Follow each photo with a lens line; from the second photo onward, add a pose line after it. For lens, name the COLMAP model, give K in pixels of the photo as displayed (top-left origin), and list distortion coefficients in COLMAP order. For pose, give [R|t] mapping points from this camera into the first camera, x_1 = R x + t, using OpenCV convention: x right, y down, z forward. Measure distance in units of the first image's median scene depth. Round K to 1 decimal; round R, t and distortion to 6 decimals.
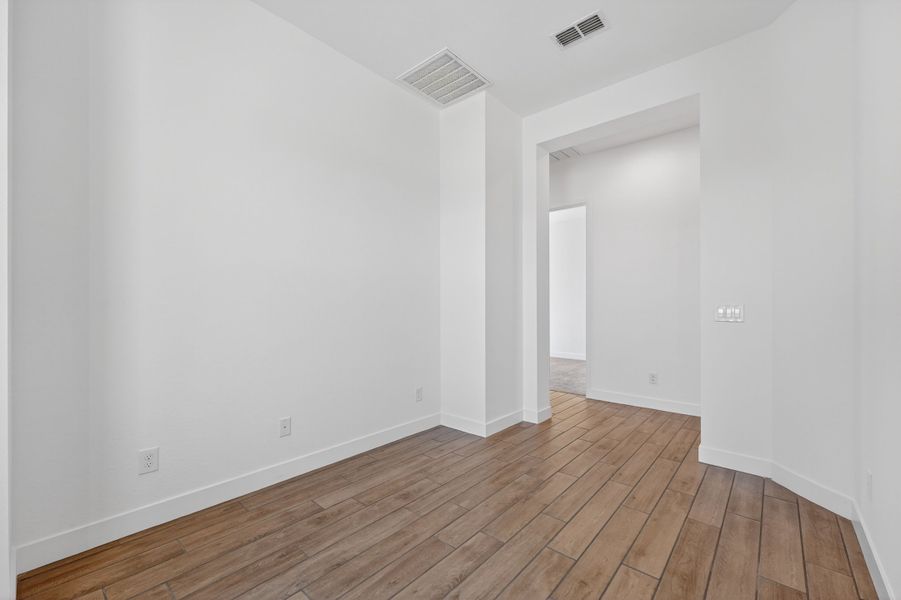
lens RADIAL K [[360.2, 0, 450.5], [0, 360.2, 302.3], [0, 0, 1]] dist [0.003217, -0.000296]
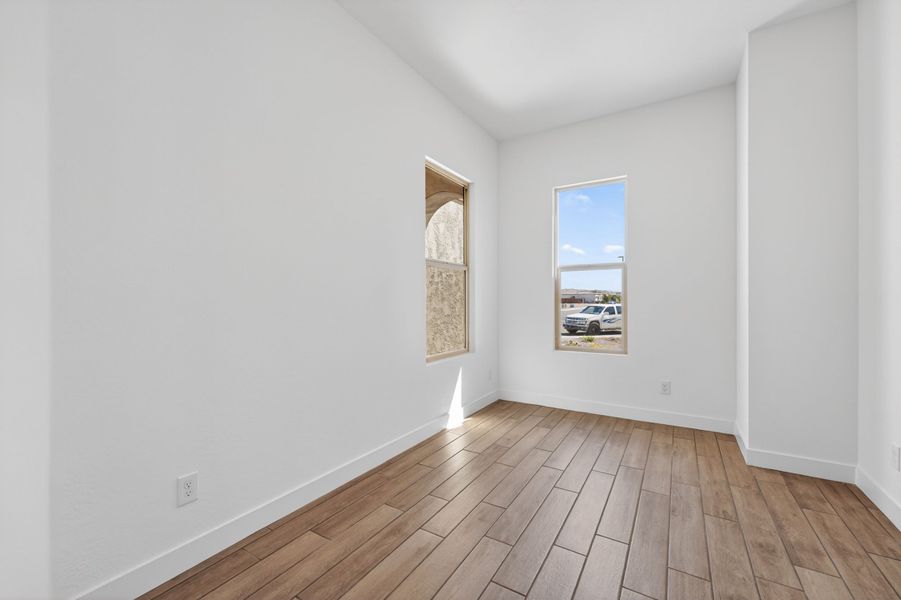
lens RADIAL K [[360.2, 0, 455.0], [0, 360.2, 302.6], [0, 0, 1]] dist [0.003217, -0.000296]
pose [[-0.983401, 0.002193, -0.181432, 0.605960], [0.003098, 0.999984, -0.004705, 0.017874], [0.181418, -0.005189, -0.983392, 1.971688]]
